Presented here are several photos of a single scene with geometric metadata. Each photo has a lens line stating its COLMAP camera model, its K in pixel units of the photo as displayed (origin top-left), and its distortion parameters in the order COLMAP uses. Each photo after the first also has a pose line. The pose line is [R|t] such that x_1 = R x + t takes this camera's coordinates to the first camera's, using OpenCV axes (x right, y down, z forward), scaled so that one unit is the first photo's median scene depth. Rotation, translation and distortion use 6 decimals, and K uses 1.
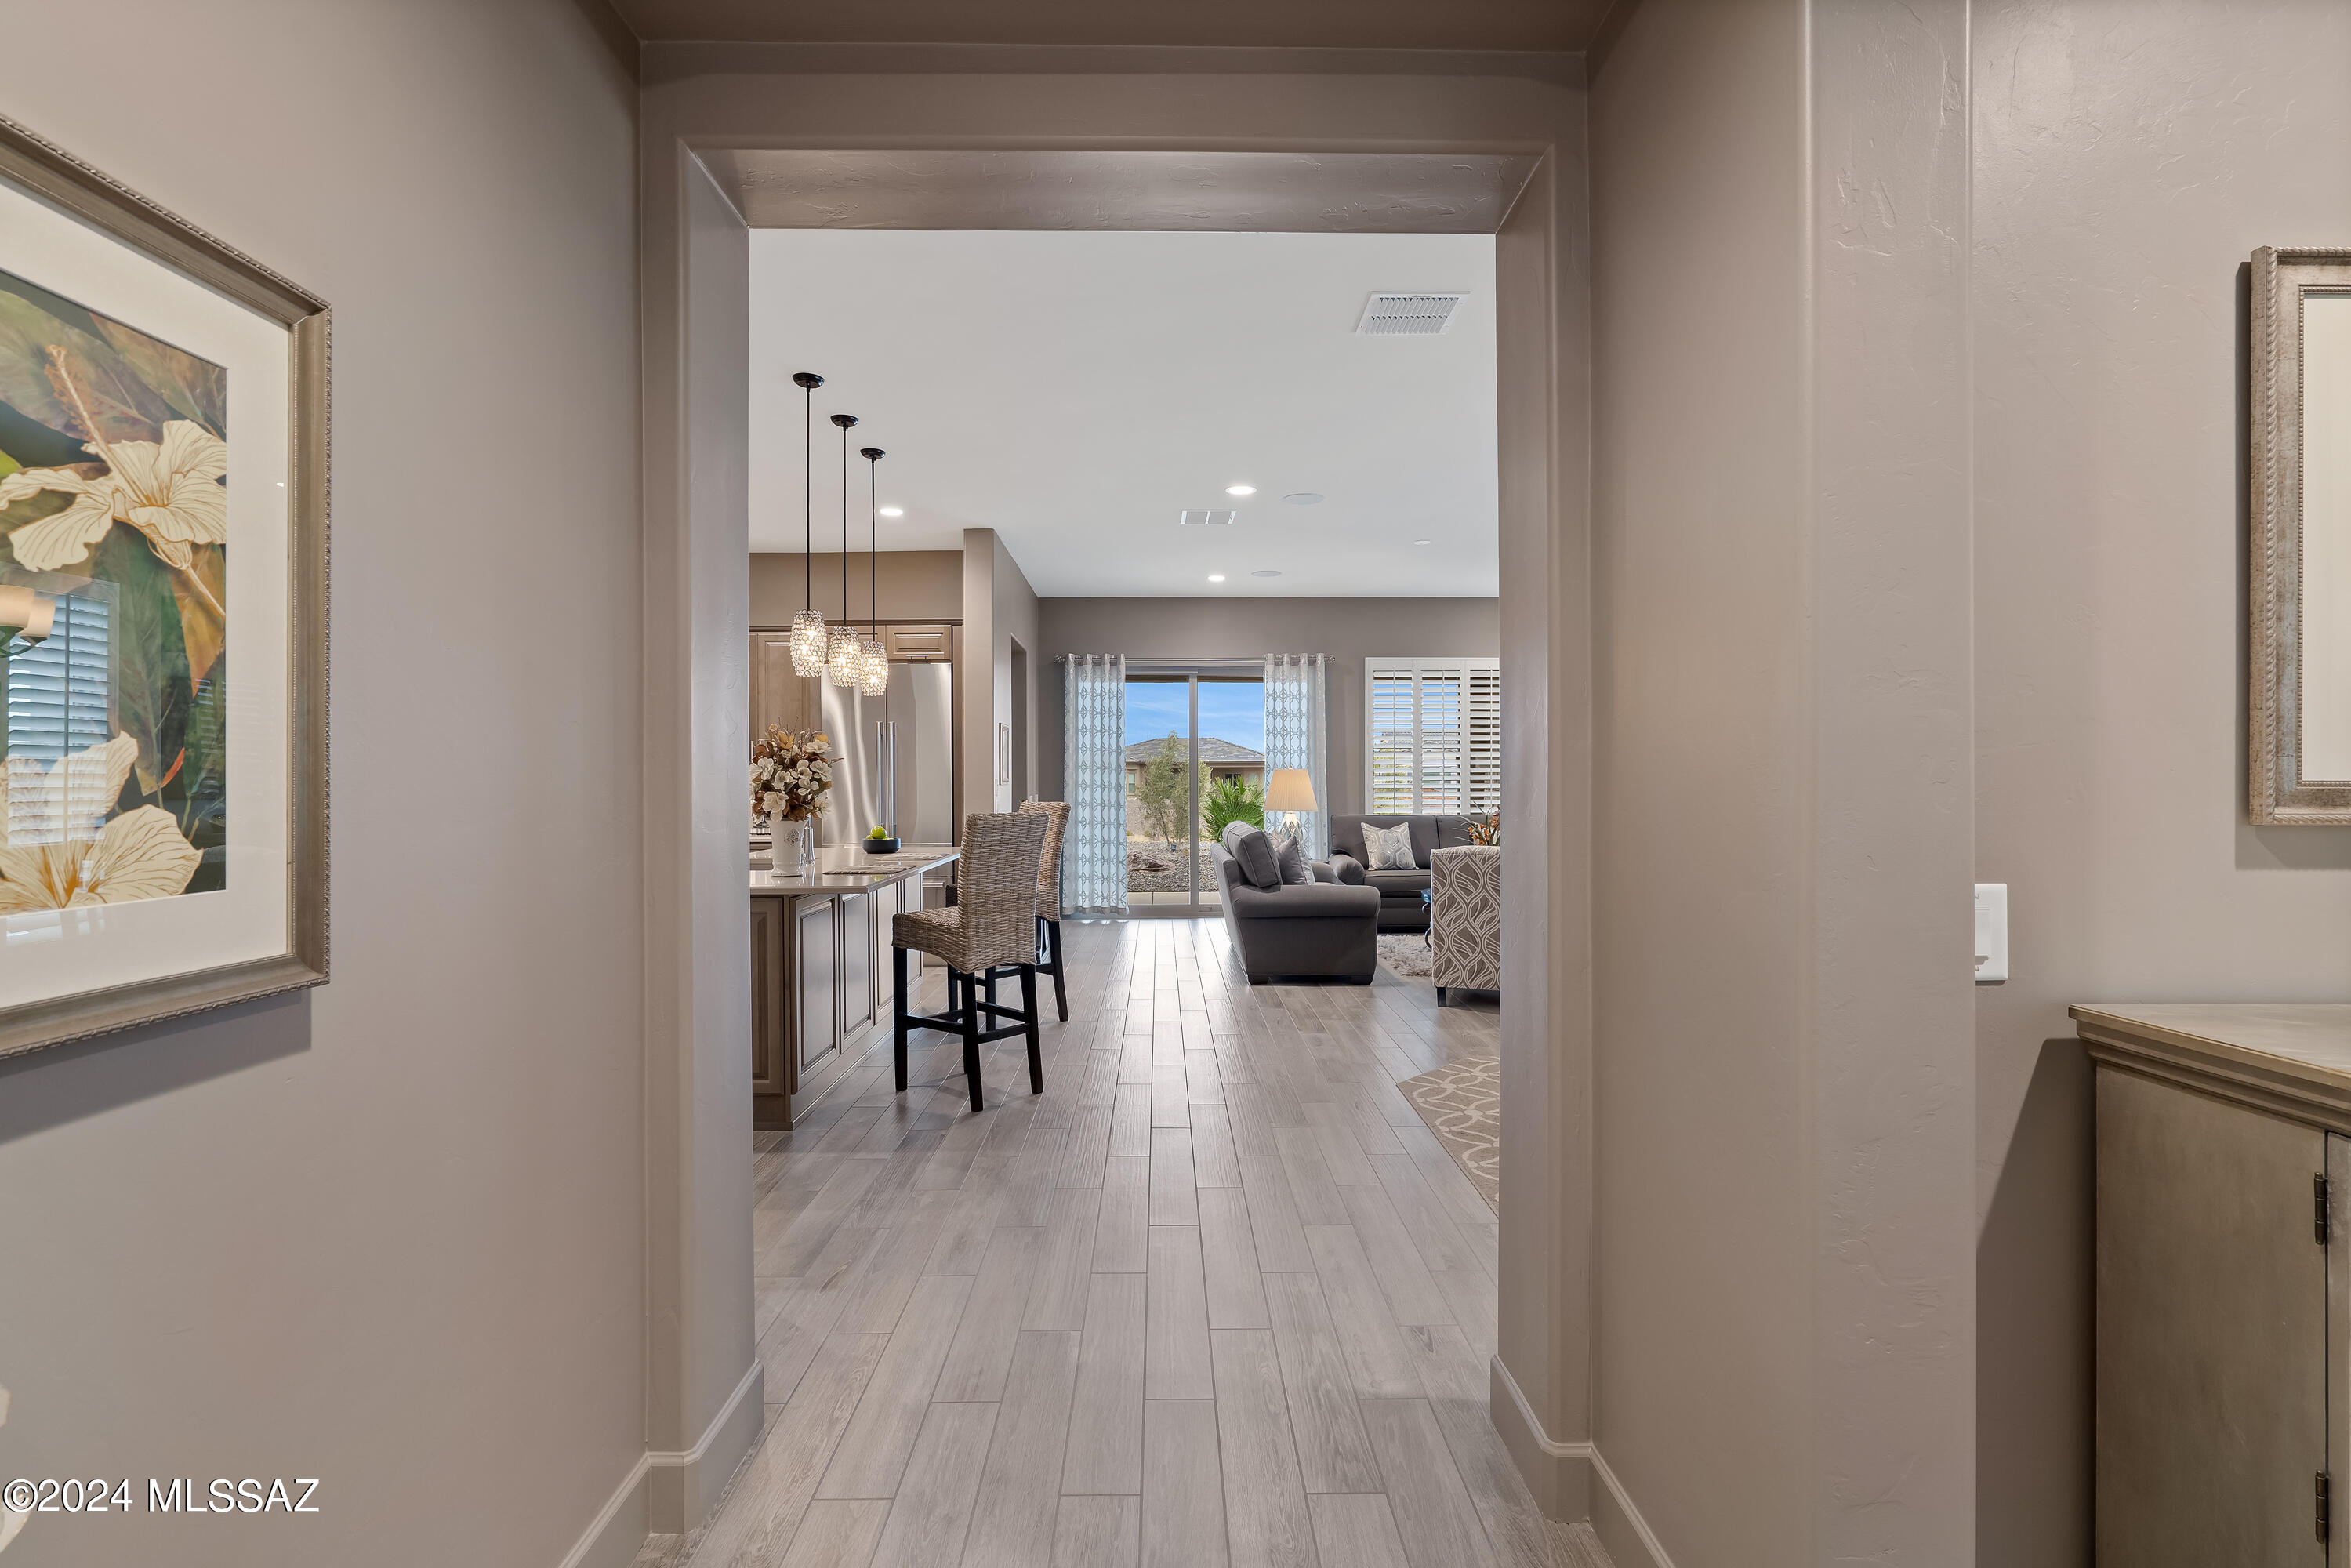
lens RADIAL K [[1083.0, 0, 1169.7], [0, 1083.0, 779.7], [0, 0, 1]] dist [-0.006084, 0.003081]
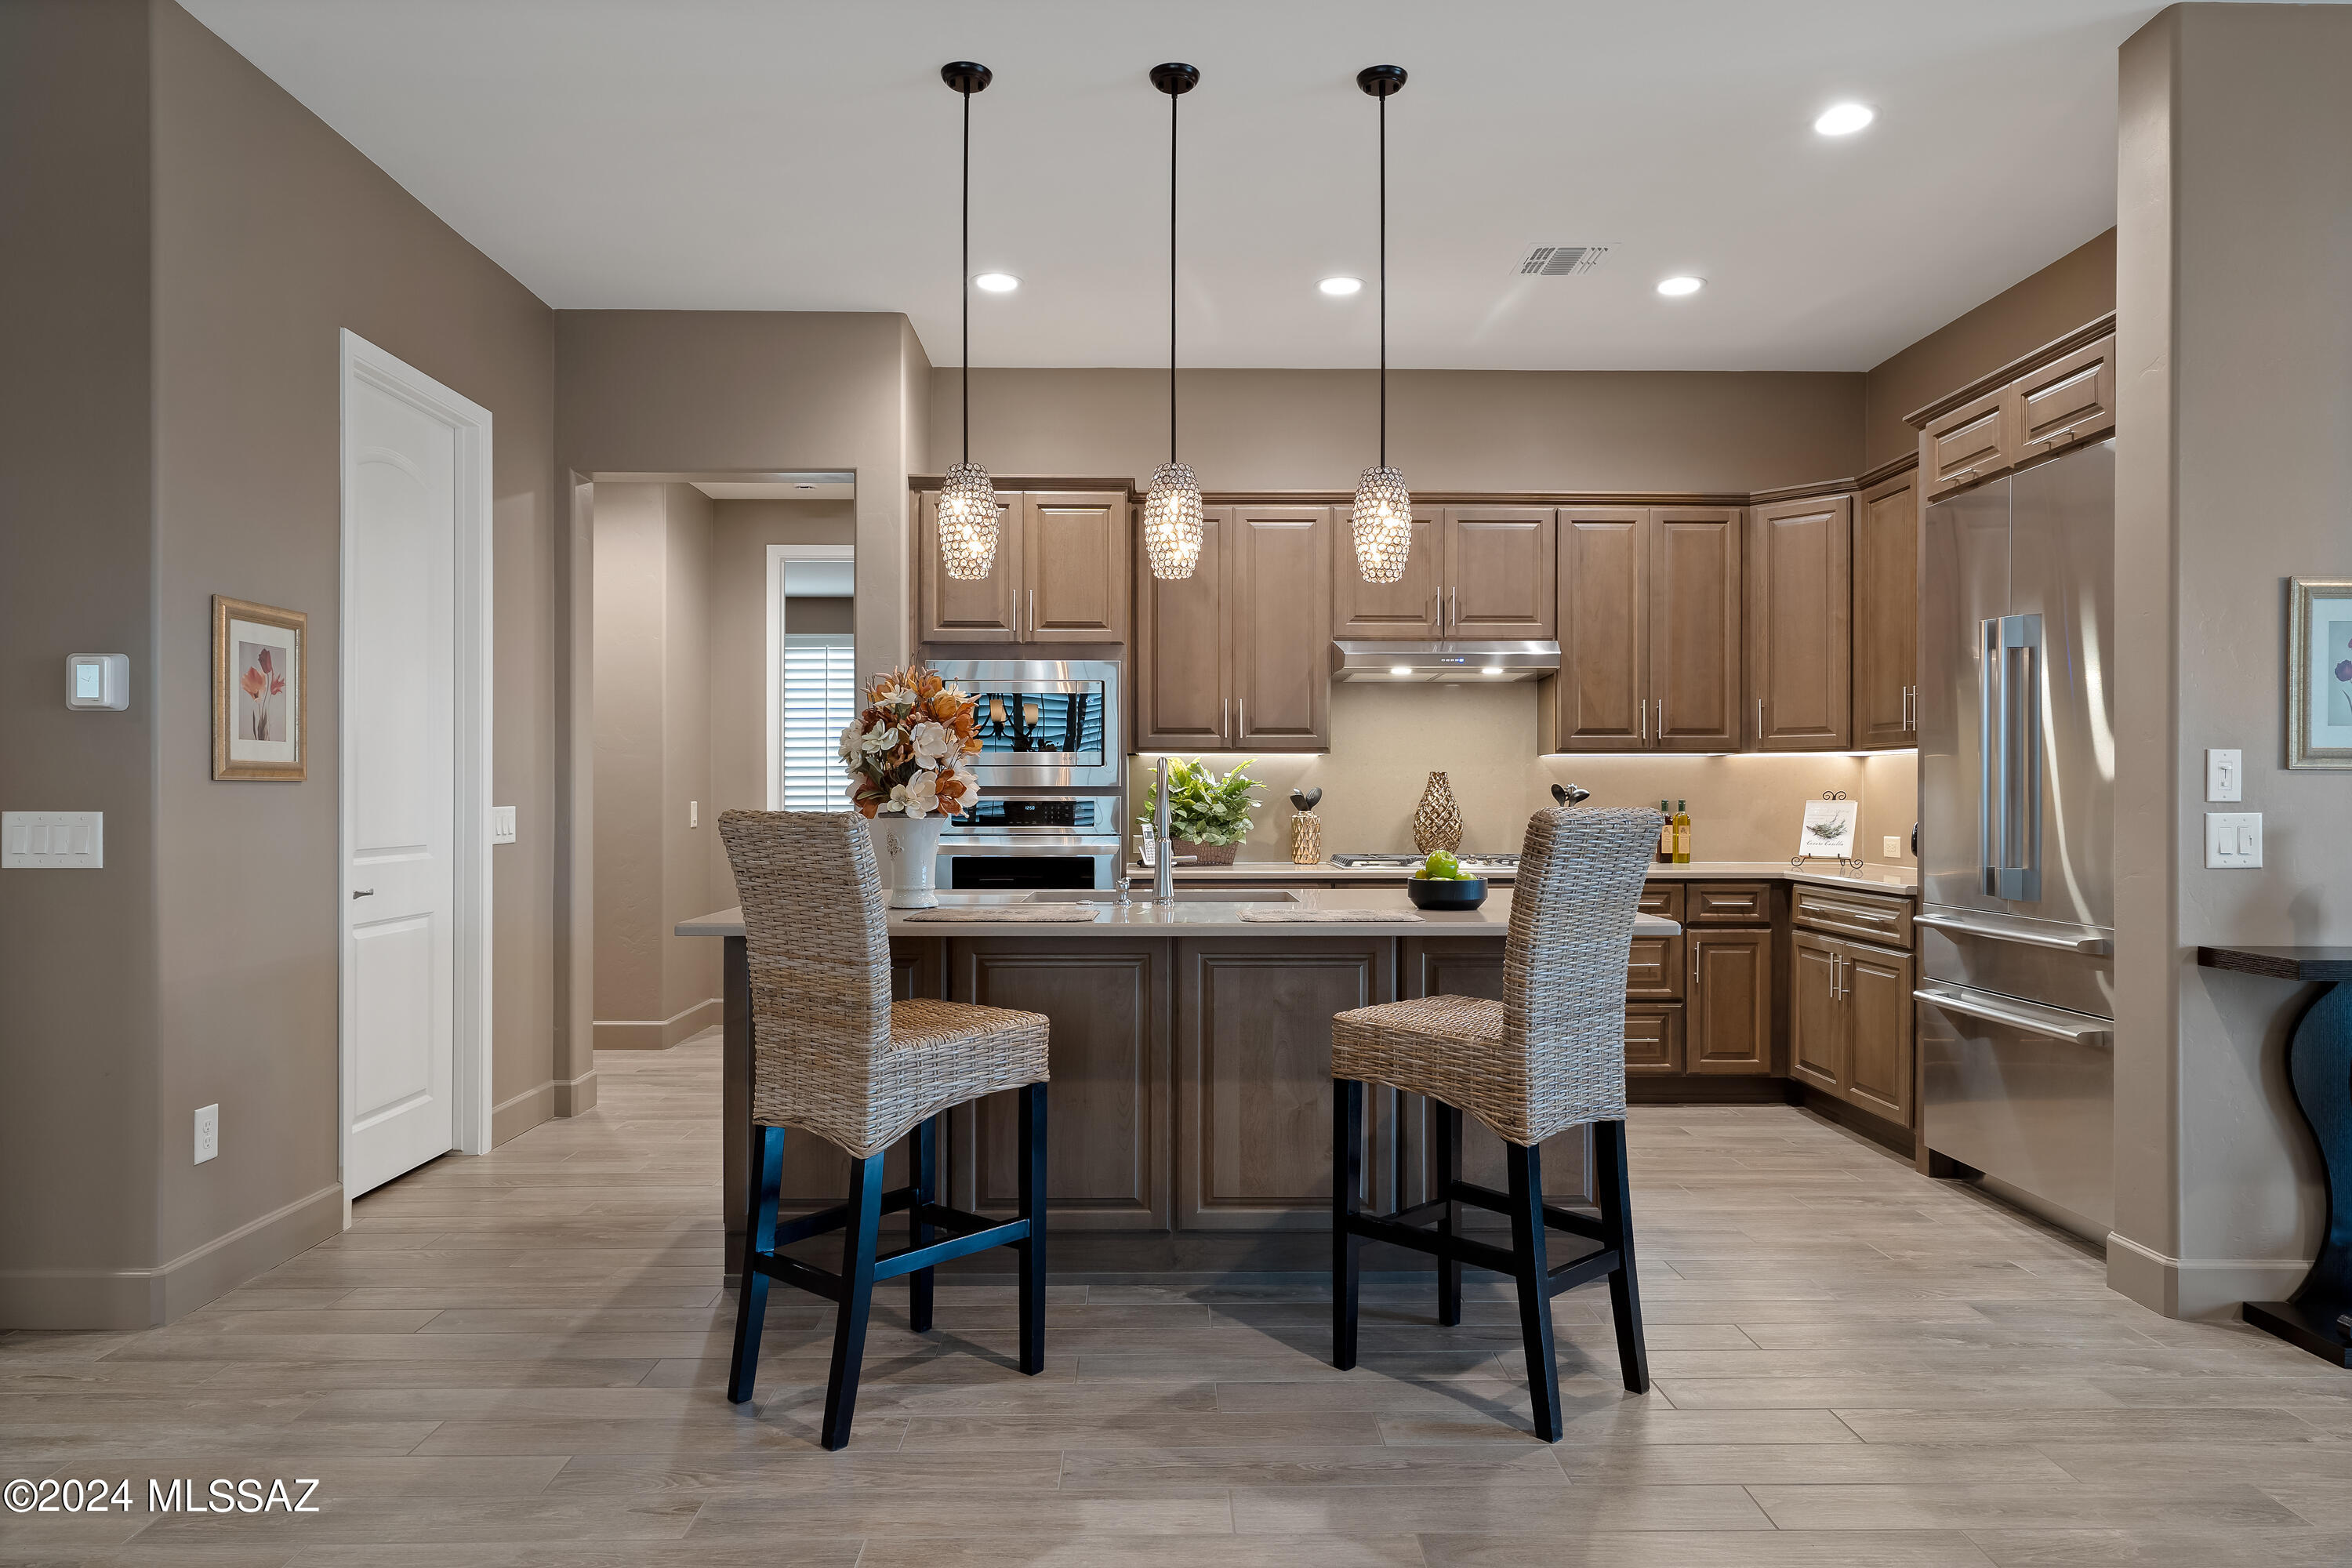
lens RADIAL K [[1433.1, 0, 1184.8], [0, 1433.1, 789.5], [0, 0, 1]] dist [0.007459, 0.002342]
pose [[0.009958, 0.003463, -0.999944, 0.278411], [-0.002881, 0.999990, 0.003434, 0.010634], [0.999946, 0.002846, 0.009968, 0.680347]]
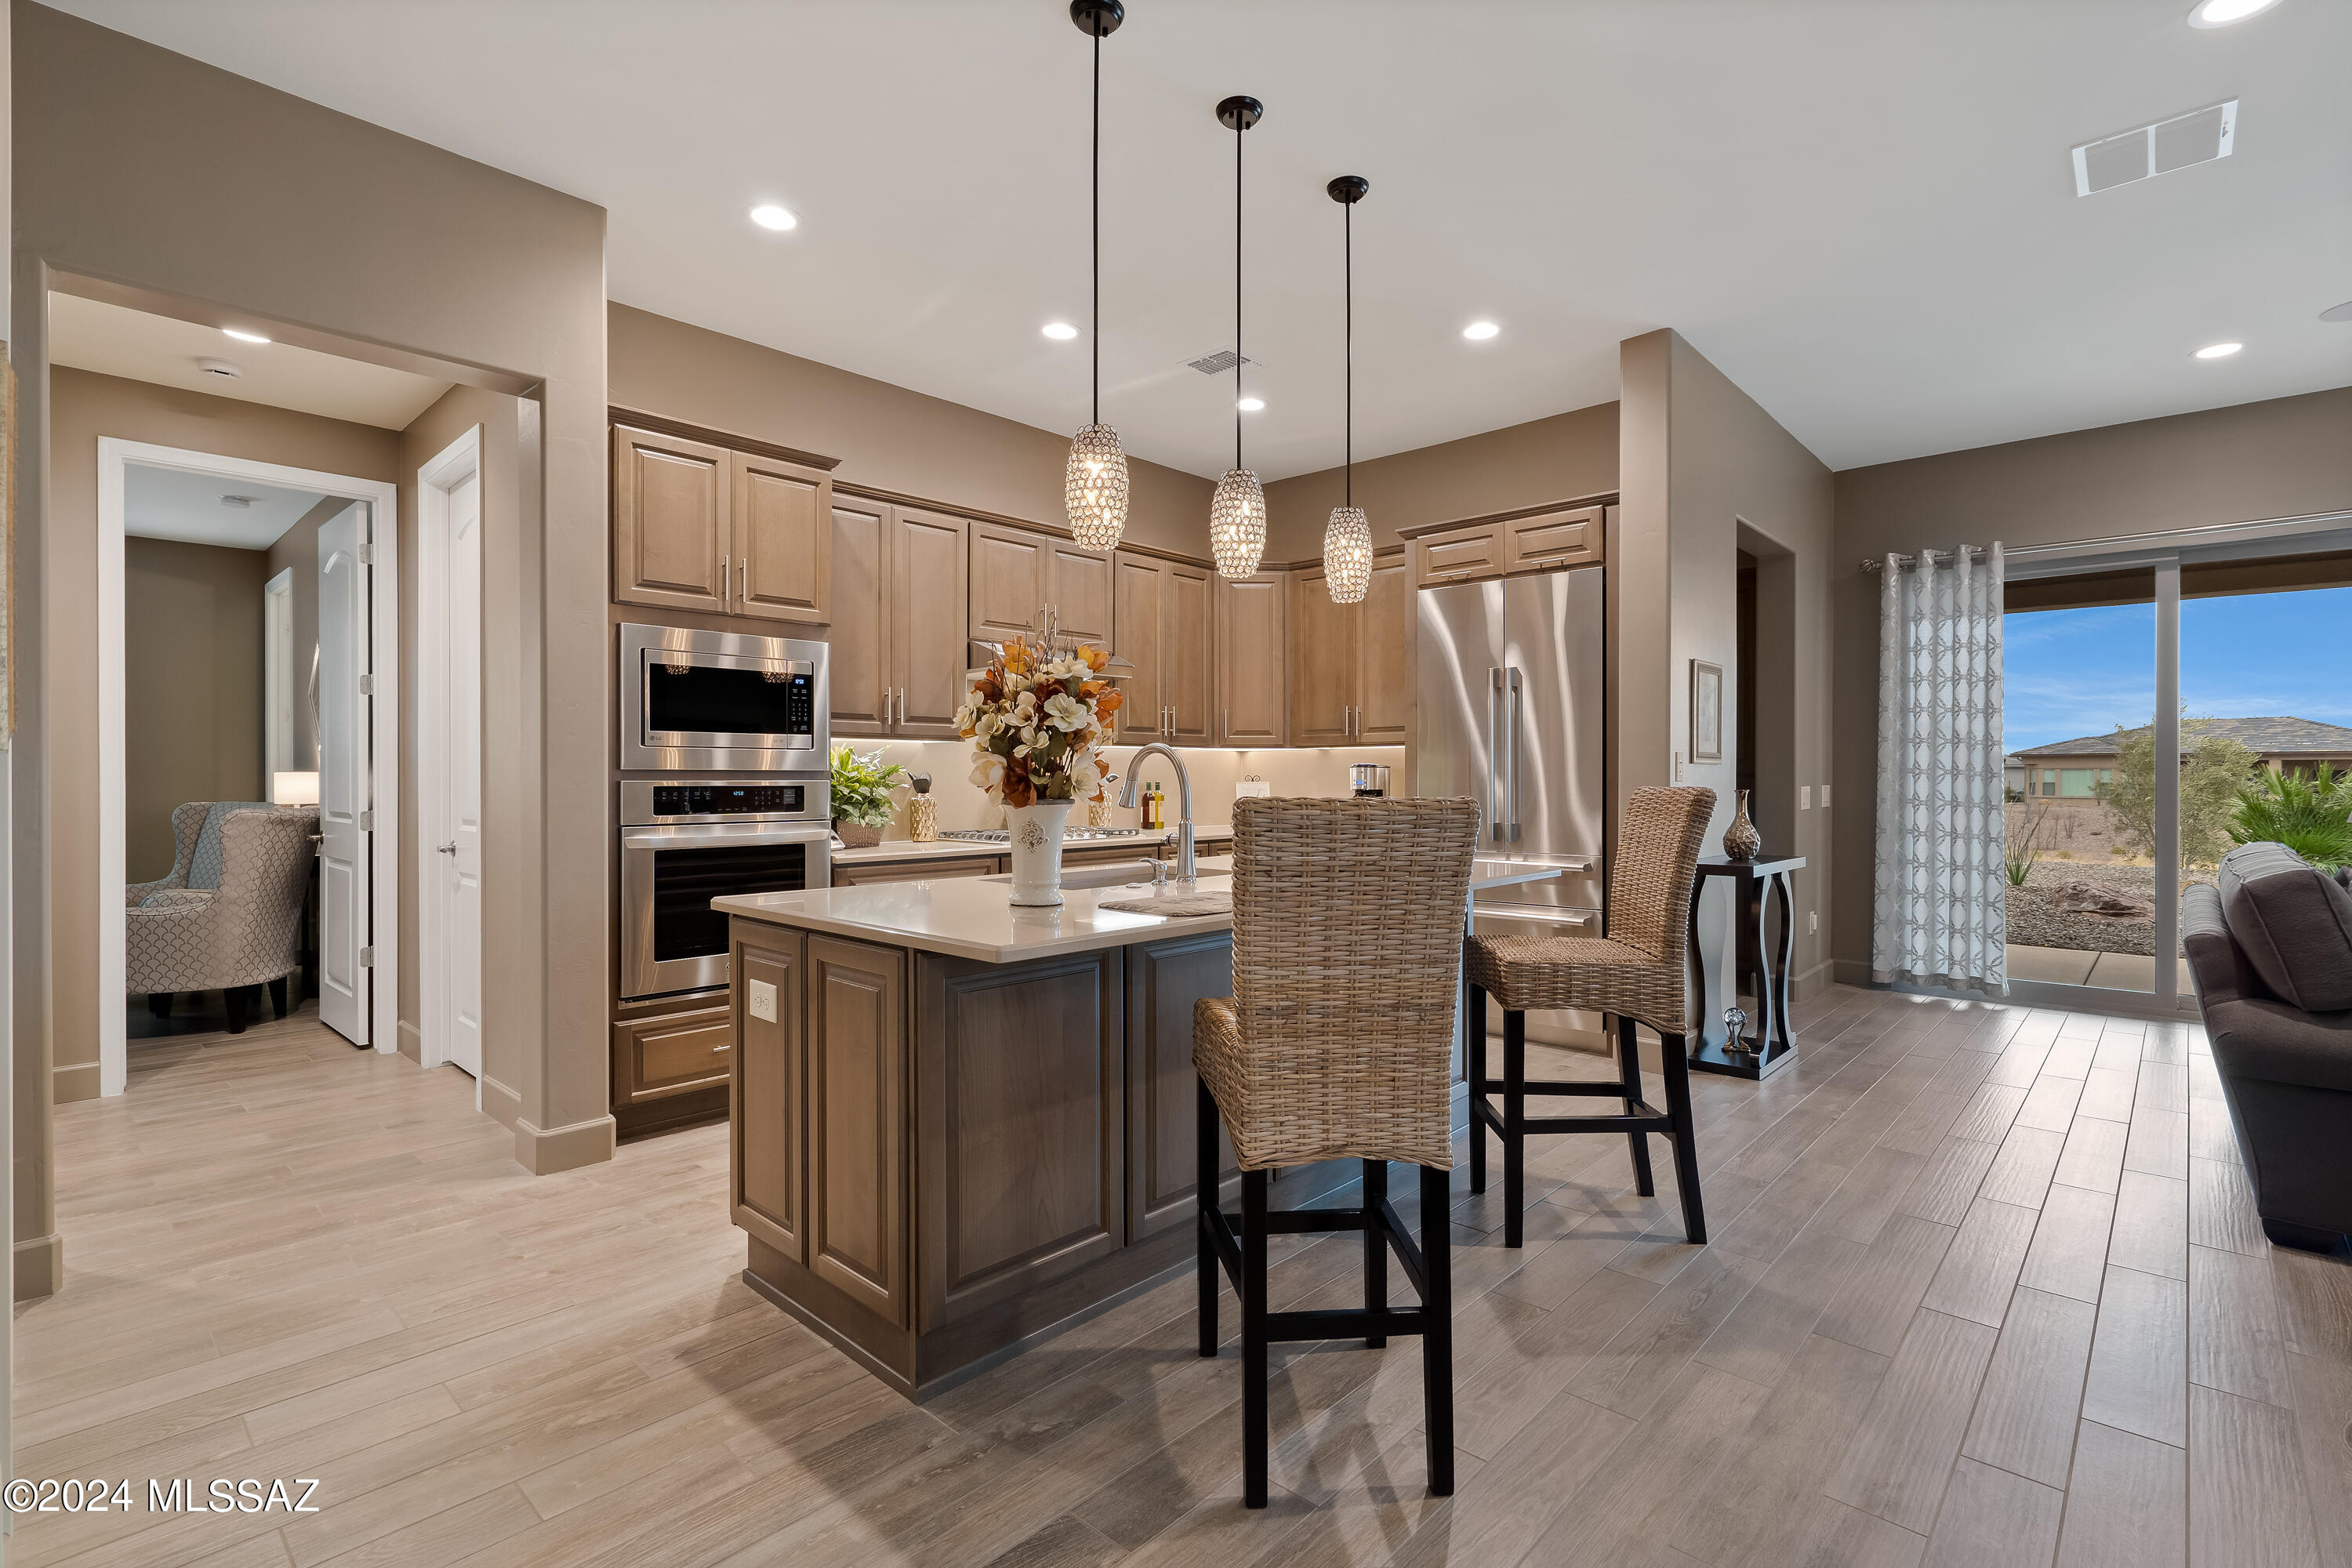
lens RADIAL K [[1083.4, 0, 1175.2], [0, 1083.4, 779.7], [0, 0, 1]] dist [-0.006084, 0.003081]
pose [[0.724482, 0.006987, -0.689258, 0.048796], [-0.005095, 0.999976, 0.004782, 0.012843], [0.689275, 0.000048, 0.724500, 0.381550]]
